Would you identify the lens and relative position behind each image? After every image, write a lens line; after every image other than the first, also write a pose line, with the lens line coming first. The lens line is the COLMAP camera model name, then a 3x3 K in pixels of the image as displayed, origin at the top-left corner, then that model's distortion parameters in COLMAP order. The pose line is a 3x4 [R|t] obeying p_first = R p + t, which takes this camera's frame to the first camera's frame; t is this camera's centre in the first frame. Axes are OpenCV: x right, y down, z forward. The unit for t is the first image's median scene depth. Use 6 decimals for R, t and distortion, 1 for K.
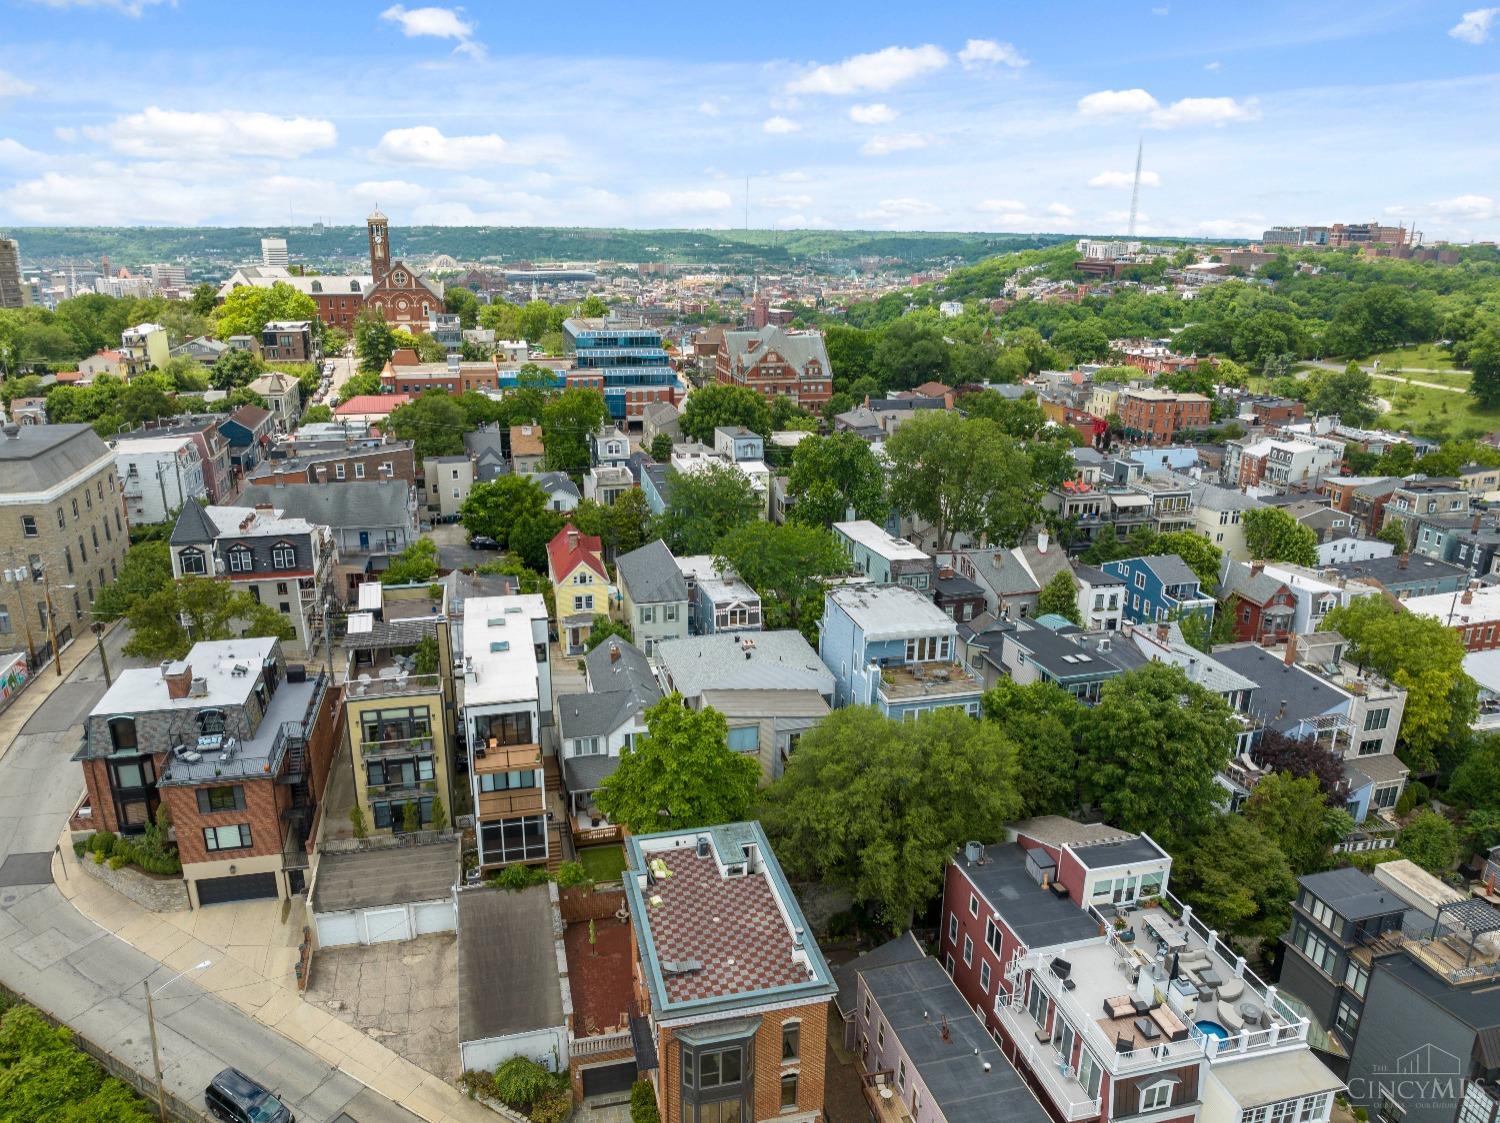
lens RADIAL K [[1045.1, 0, 750.0], [0, 1045.1, 561.5], [0, 0, 1]] dist [0.000115, -0.085602]
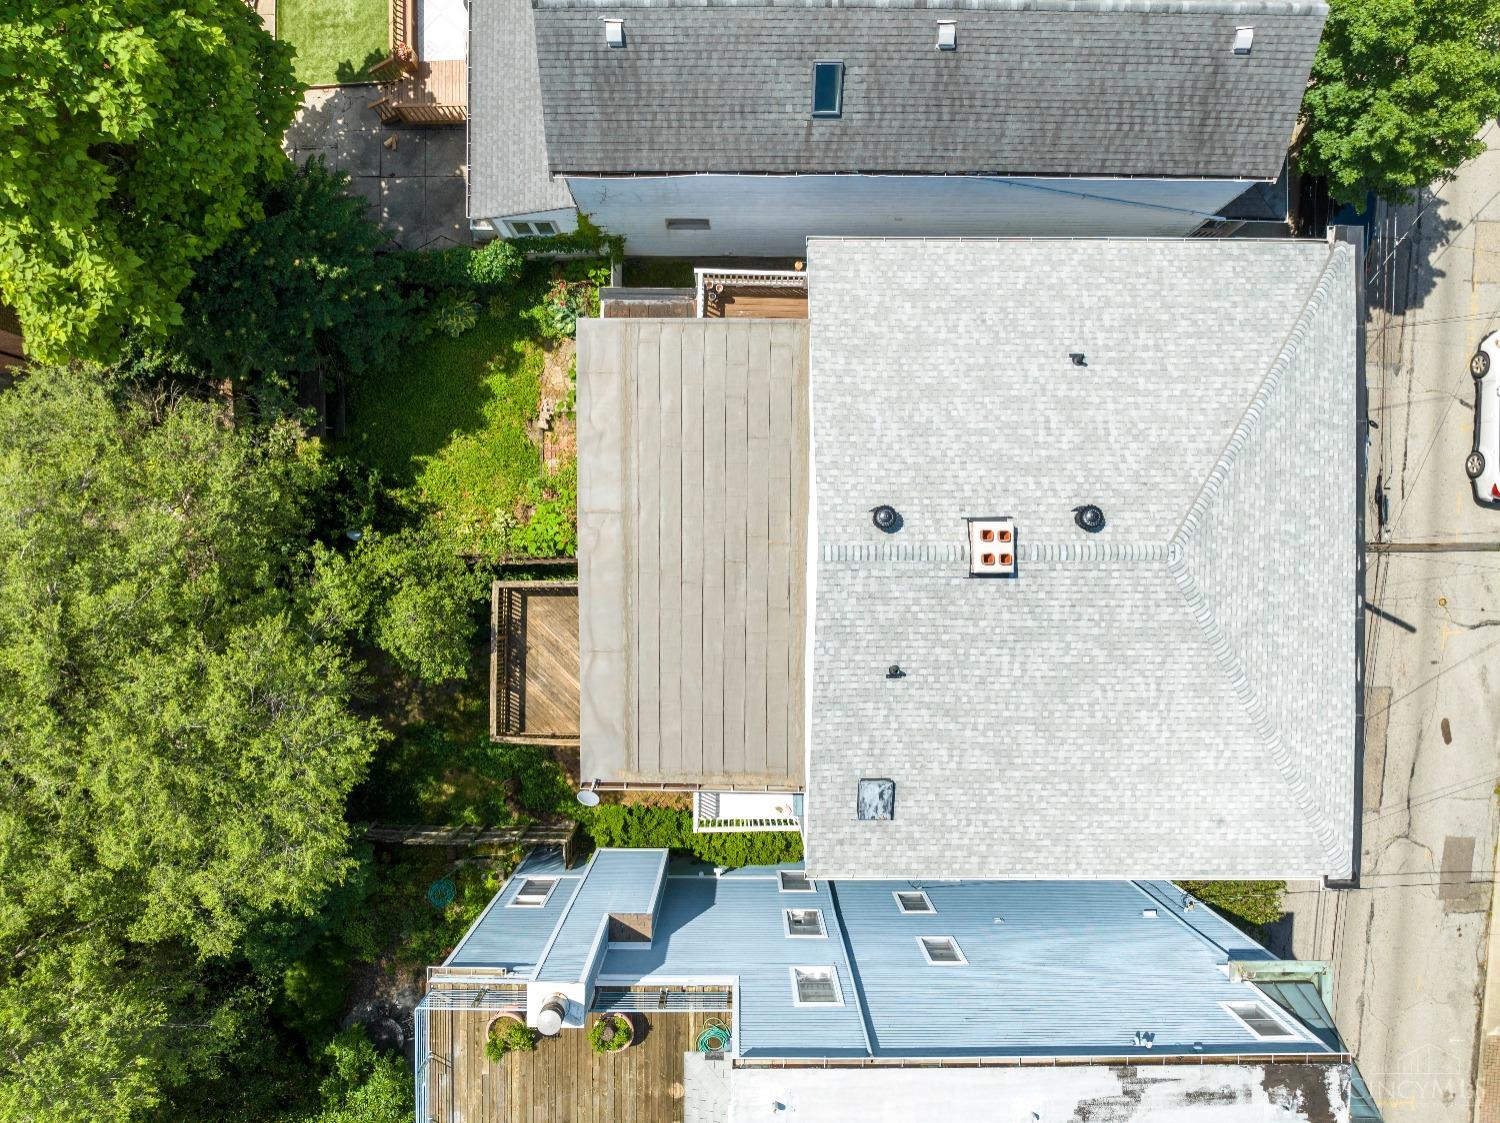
lens RADIAL K [[1057.7, 0, 750.4], [0, 1057.7, 566.8], [0, 0, 1]] dist [-0.044937, 0.000306]
pose [[-0.250185, 0.967959, -0.021527, 0.017565], [-0.307076, -0.058244, 0.949901, -0.098818], [0.918211, 0.244261, 0.311809, 0.780471]]
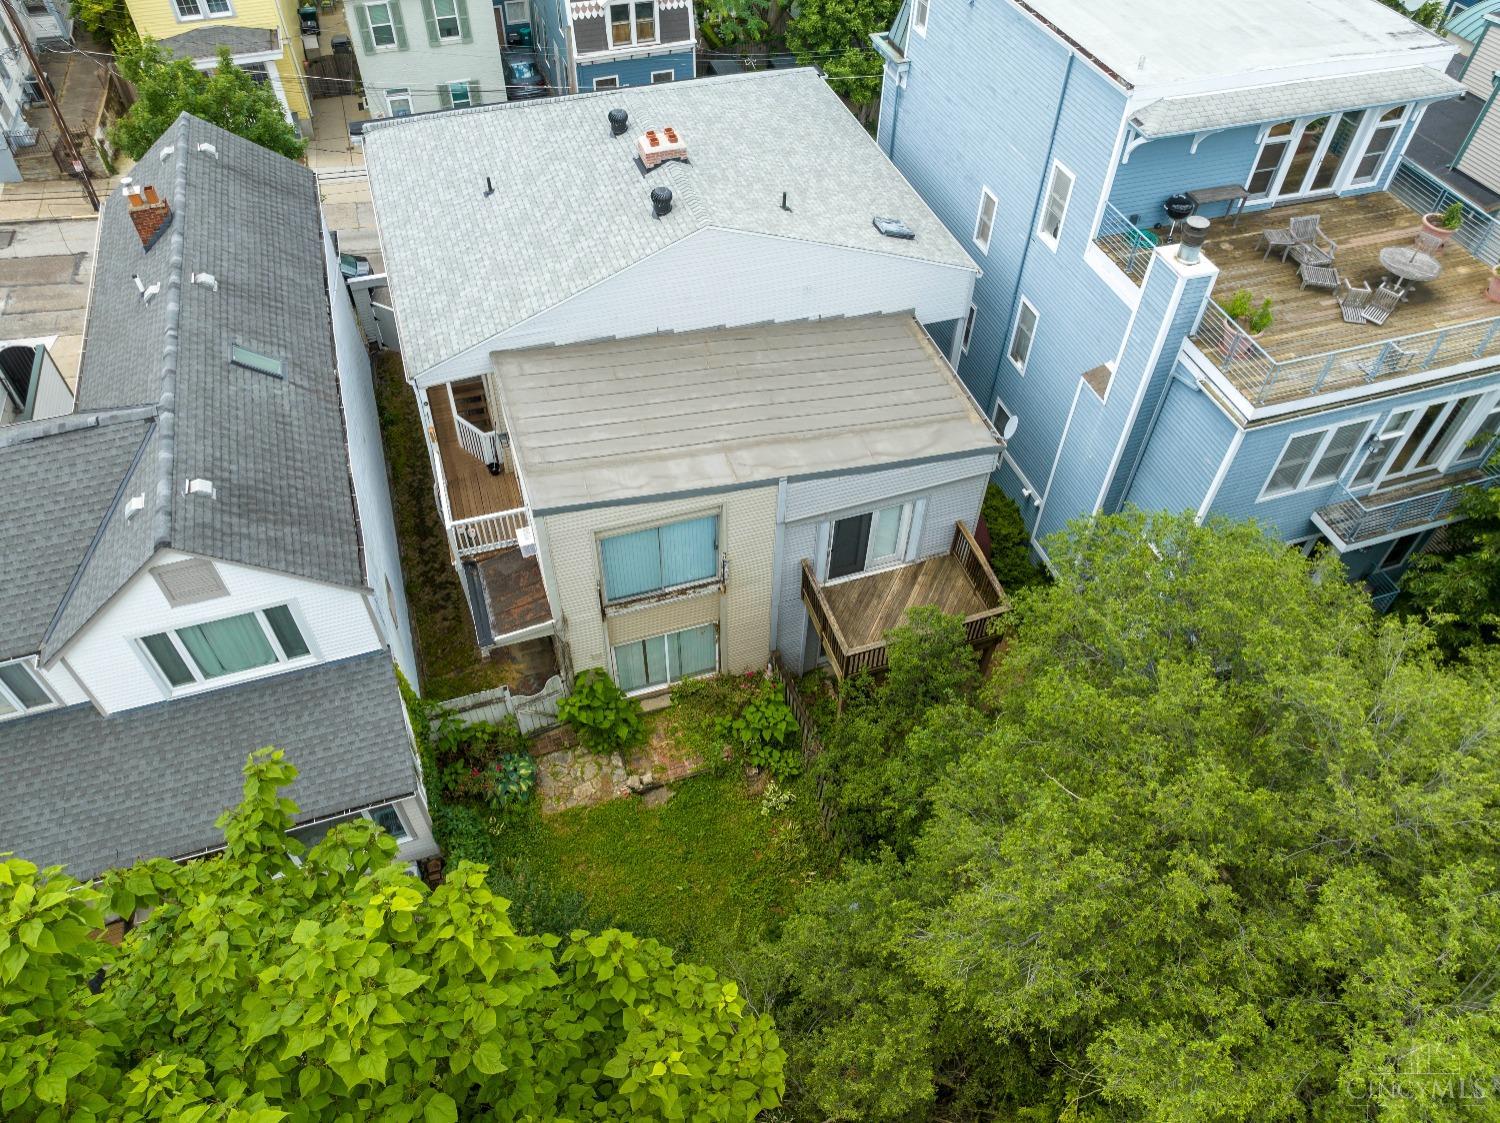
lens RADIAL K [[1057.7, 0, 750.4], [0, 1057.7, 566.8], [0, 0, 1]] dist [-0.044937, 0.000306]
pose [[0.997378, -0.053246, 0.049002, 0.002160], [0.020141, 0.854683, 0.518760, 0.029010], [-0.069503, -0.516413, 0.853514, 0.632218]]
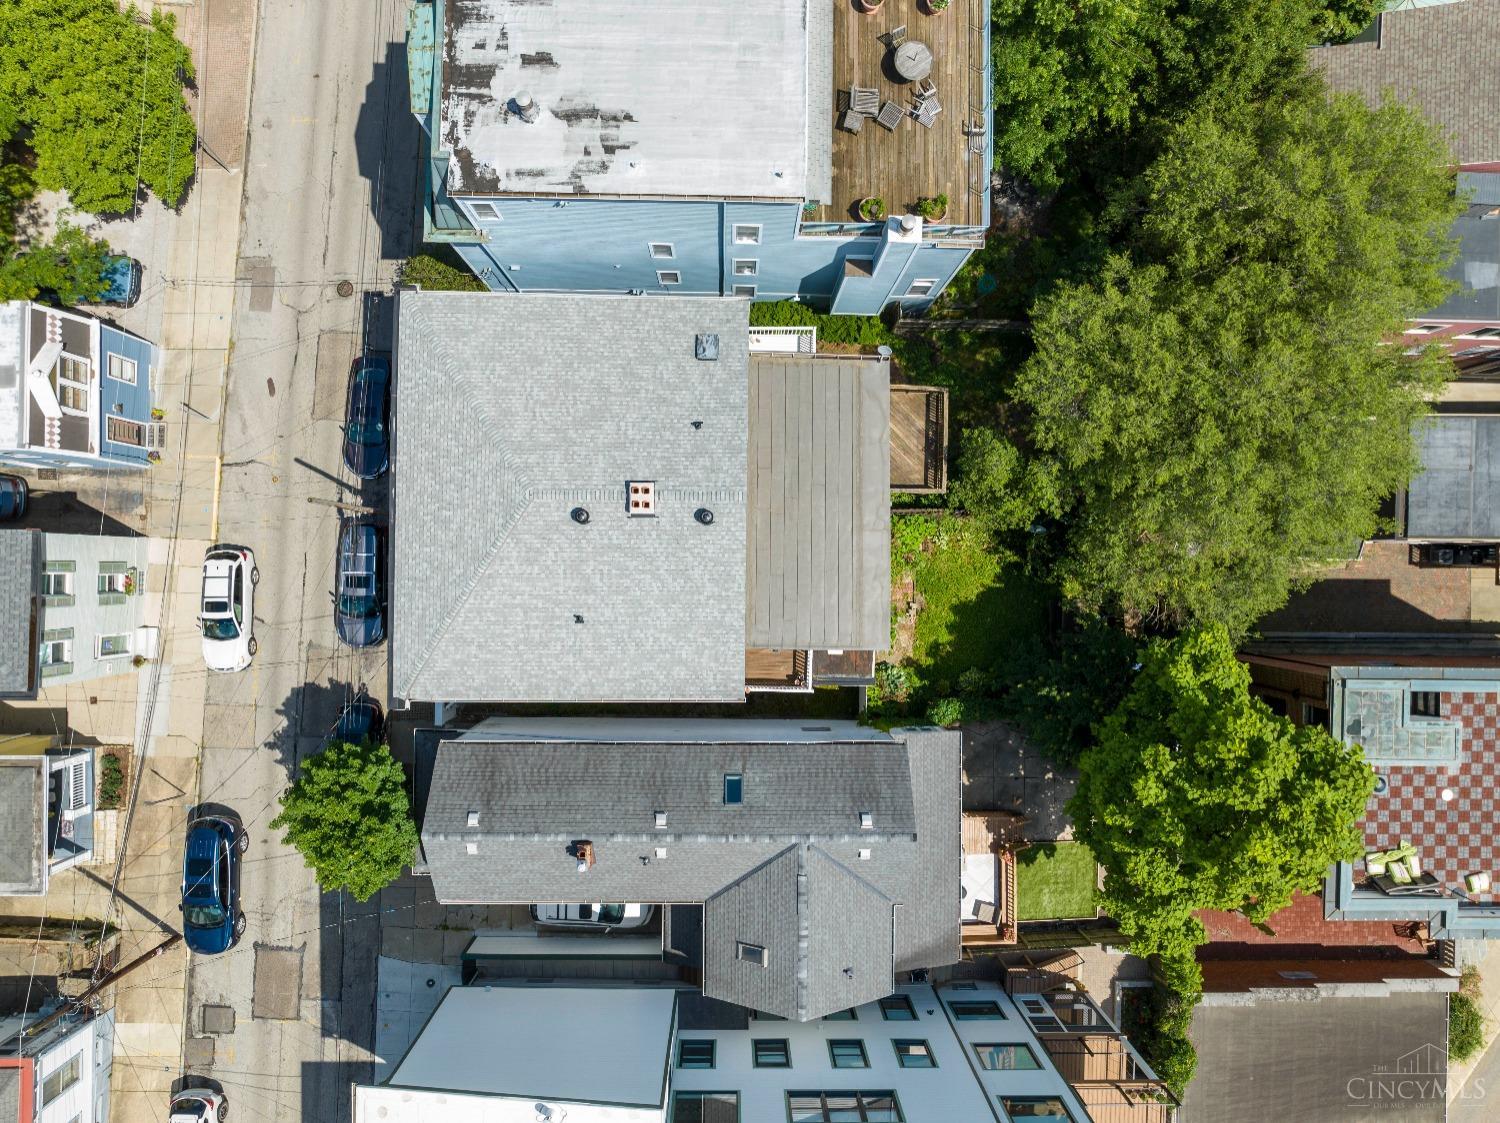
lens RADIAL K [[1057.7, 0, 750.4], [0, 1057.7, 566.8], [0, 0, 1]] dist [-0.044937, 0.000306]
pose [[0.258310, -0.966024, -0.008592, -0.009725], [0.277819, 0.065763, 0.958380, -0.225064], [-0.925253, -0.249946, 0.285367, 0.753243]]
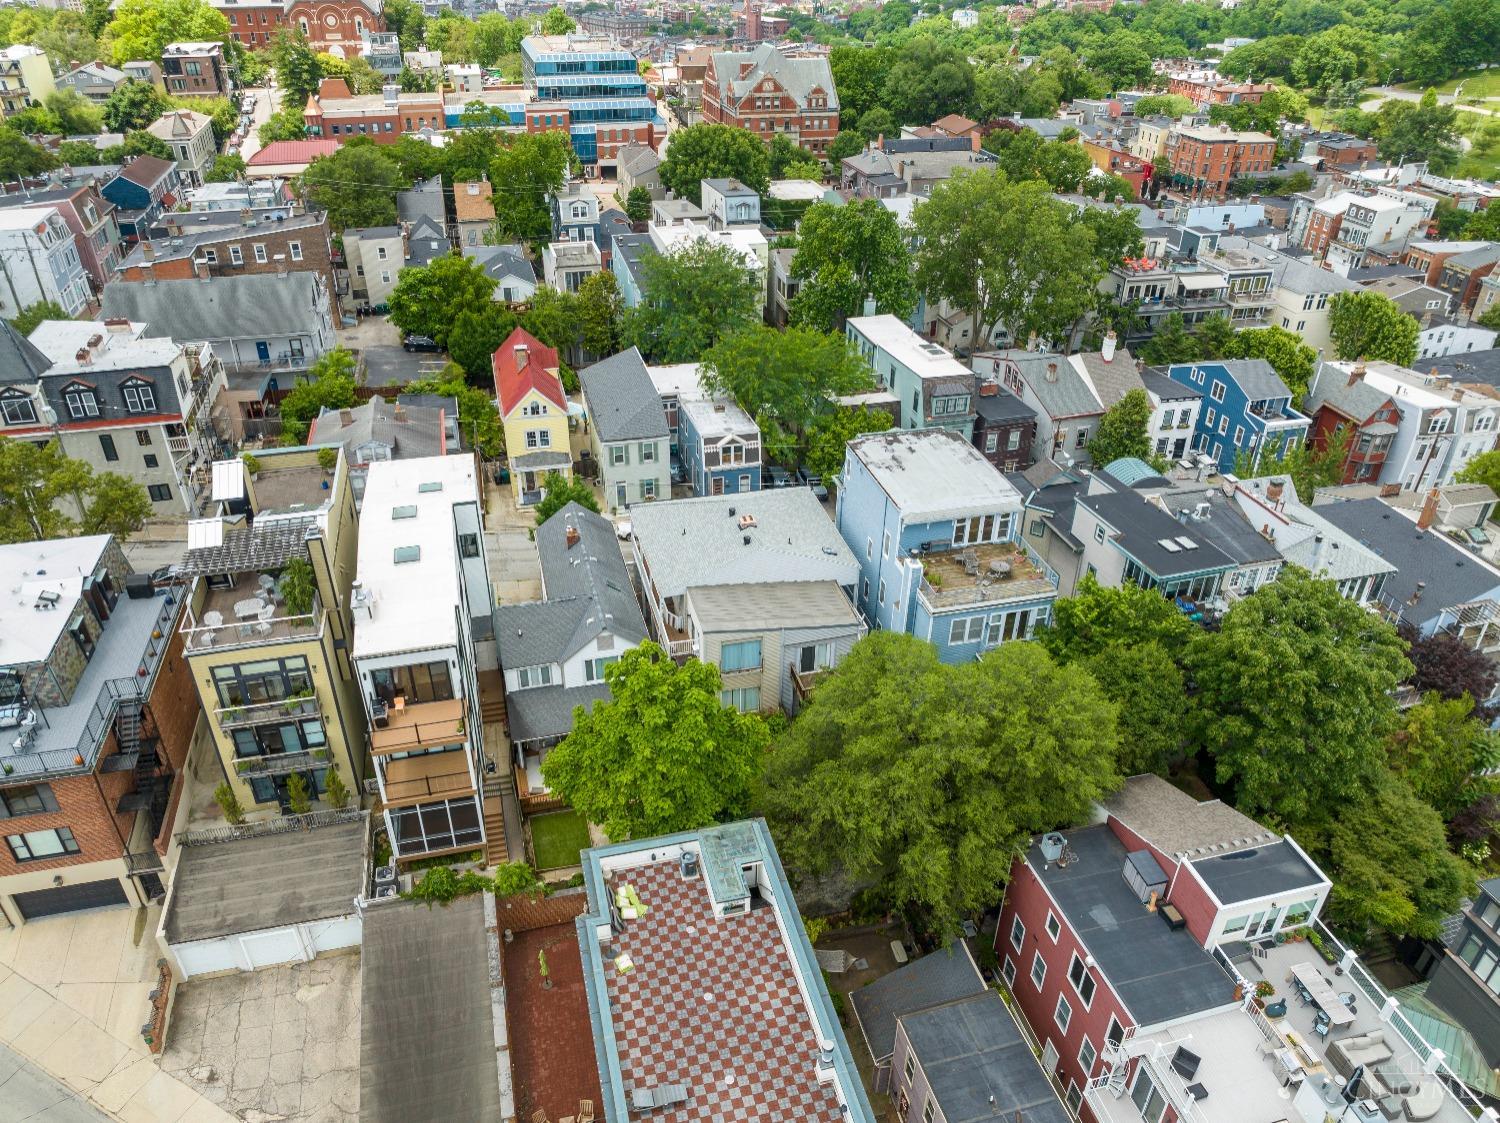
lens RADIAL K [[1051.7, 0, 750.0], [0, 1051.7, 561.5], [0, 0, 1]] dist [-0.045215, 0.017223]
pose [[0.999965, -0.004149, 0.007237, -0.004412], [0.002259, 0.969835, 0.243752, -0.069527], [-0.008030, -0.243727, 0.969811, 0.220864]]
